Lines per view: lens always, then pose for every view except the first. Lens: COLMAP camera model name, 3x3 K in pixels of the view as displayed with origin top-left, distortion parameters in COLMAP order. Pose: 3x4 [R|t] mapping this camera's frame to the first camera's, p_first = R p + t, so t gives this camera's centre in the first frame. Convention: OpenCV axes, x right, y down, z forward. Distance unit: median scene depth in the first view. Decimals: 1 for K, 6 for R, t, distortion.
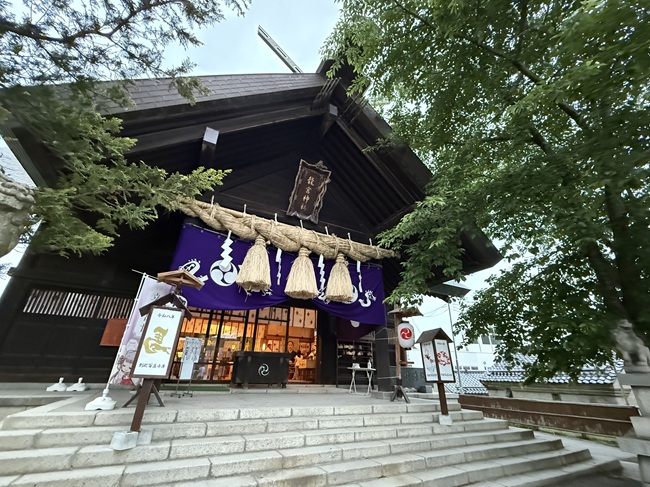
lens RADIAL K [[272.9, 0, 325.0], [0, 272.9, 243.5], [0, 0, 1]] dist [0.002157, 0.000447]
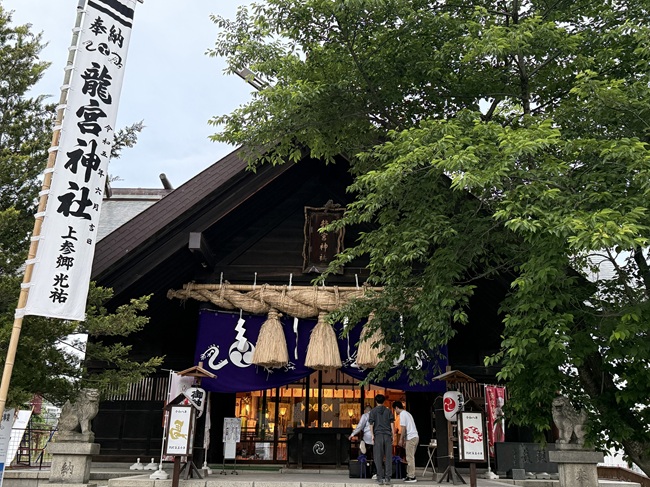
lens RADIAL K [[608.4, 0, 325.0], [0, 608.4, 243.5], [0, 0, 1]] dist [0.109166, -0.008240]
pose [[0.891458, -0.148908, -0.427936, 0.828485], [0.197117, 0.977852, 0.070364, -0.347606], [0.407980, -0.147080, 0.901066, -0.748724]]
